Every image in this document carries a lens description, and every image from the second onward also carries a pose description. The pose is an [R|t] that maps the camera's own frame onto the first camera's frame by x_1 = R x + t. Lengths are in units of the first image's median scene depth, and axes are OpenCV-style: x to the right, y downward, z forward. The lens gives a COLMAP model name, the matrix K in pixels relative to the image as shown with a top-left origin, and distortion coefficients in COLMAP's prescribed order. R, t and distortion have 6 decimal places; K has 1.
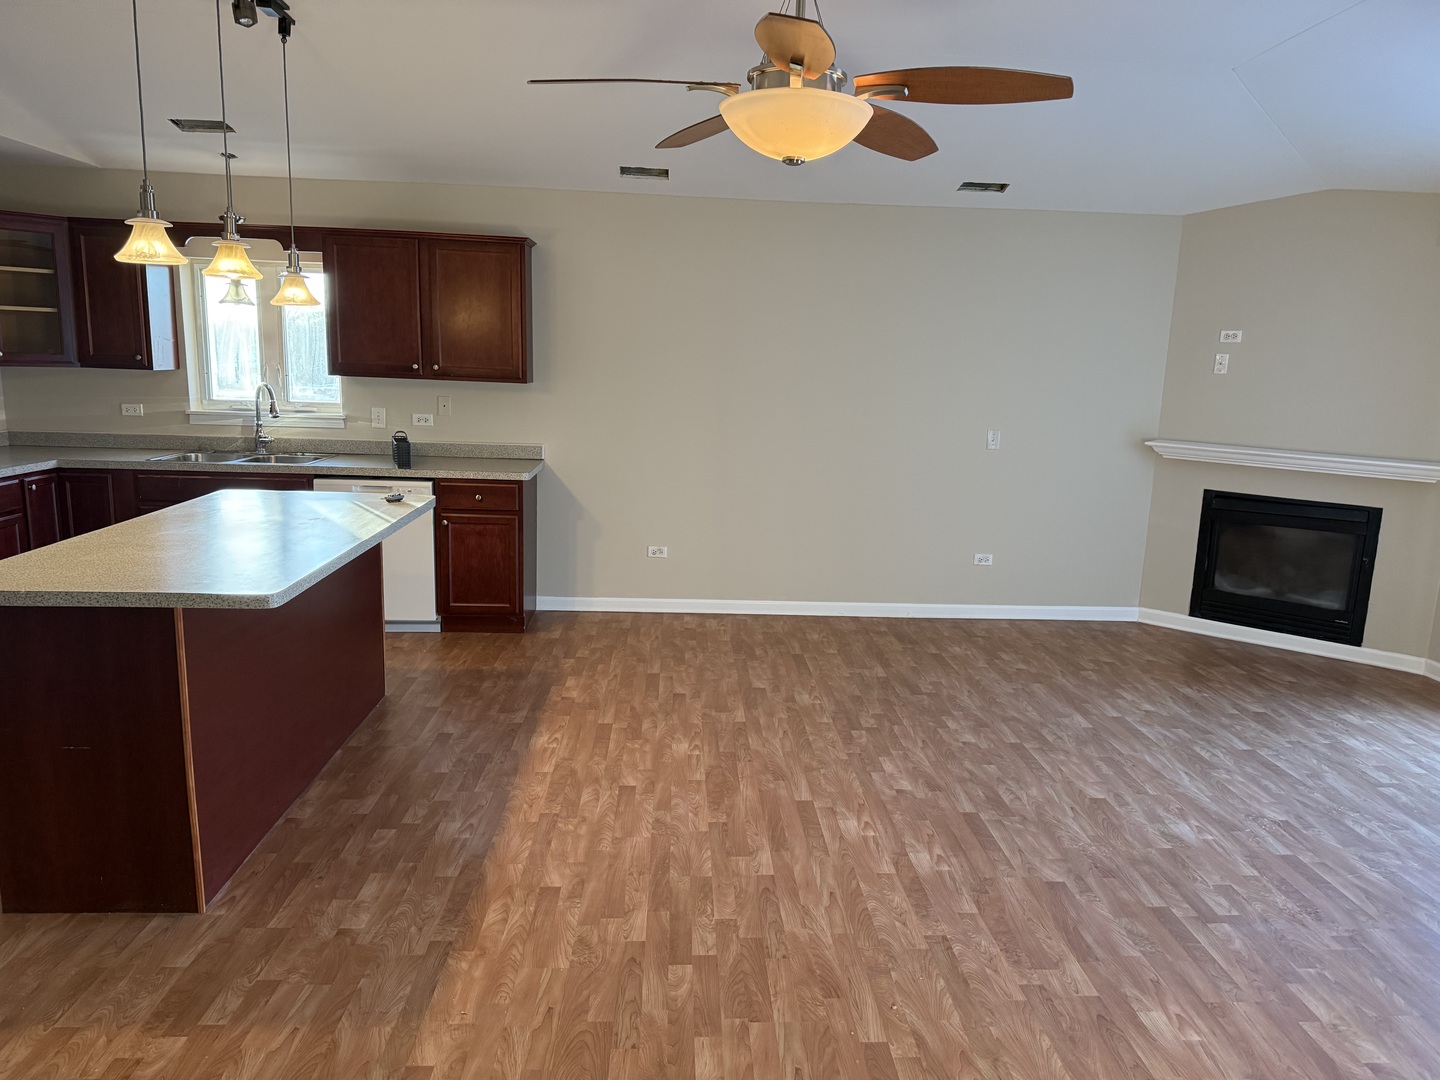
lens RADIAL K [[1009.6, 0, 731.7], [0, 1009.6, 549.1], [0, 0, 1]] dist [0.079770, -0.097310]
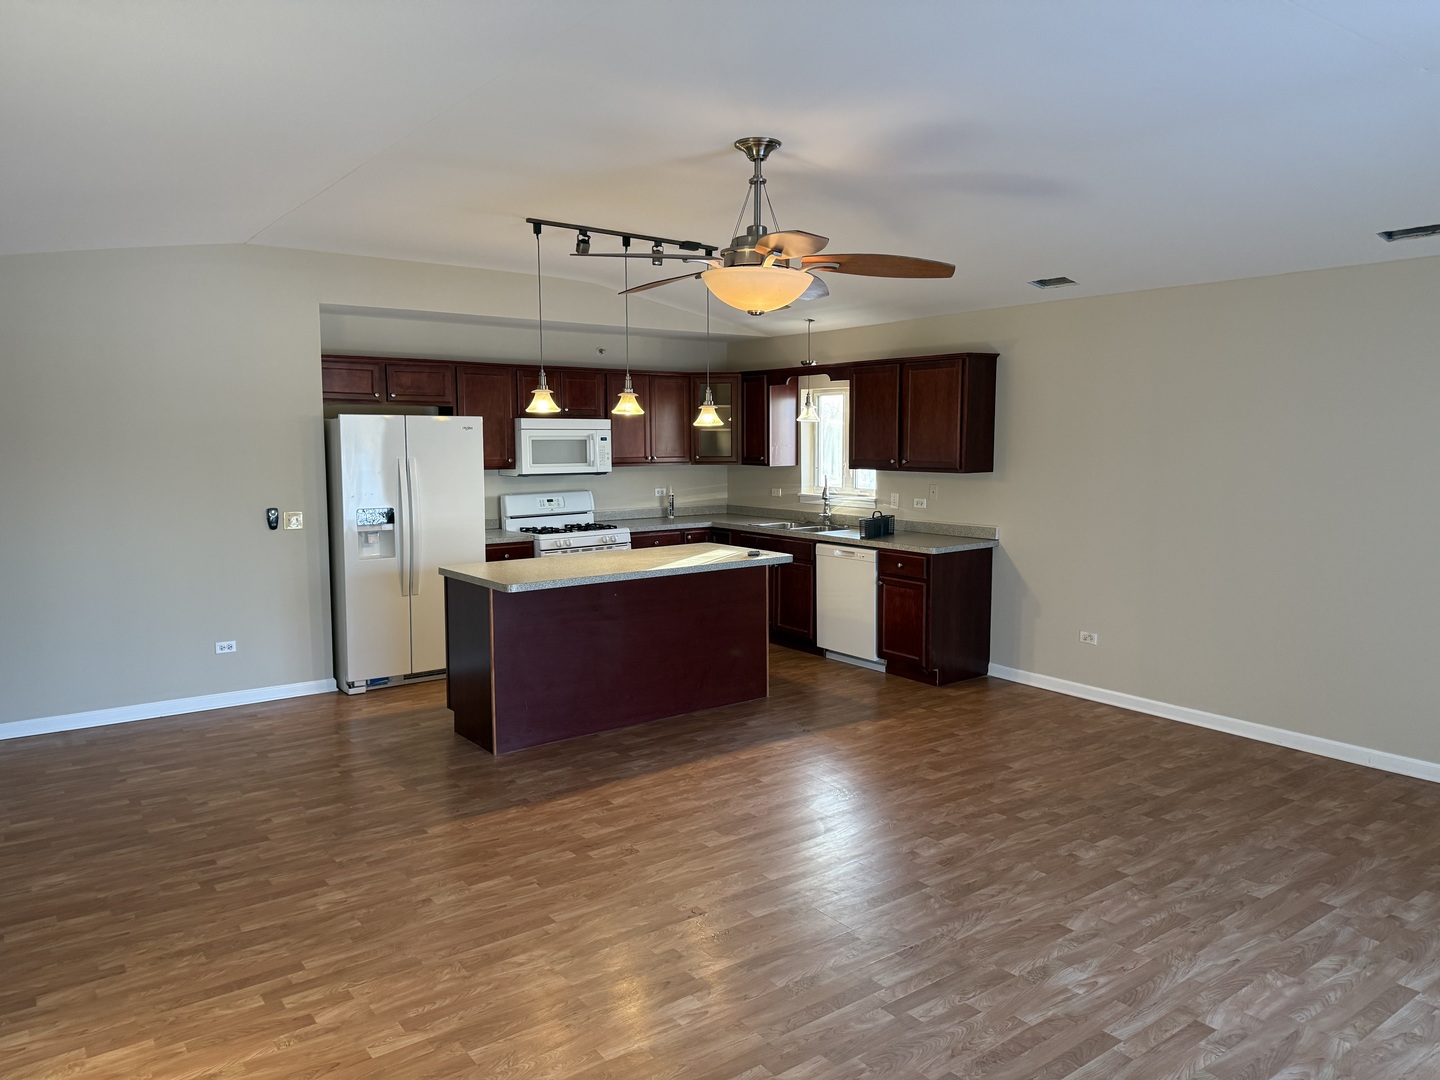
lens RADIAL K [[1009.6, 0, 724.3], [0, 1009.6, 529.7], [0, 0, 1]] dist [0.079770, -0.097310]
pose [[0.553274, 0.047295, -0.831655, 0.781668], [-0.136079, 0.990107, -0.034224, -0.027970], [0.821809, 0.132106, 0.554237, 0.169311]]
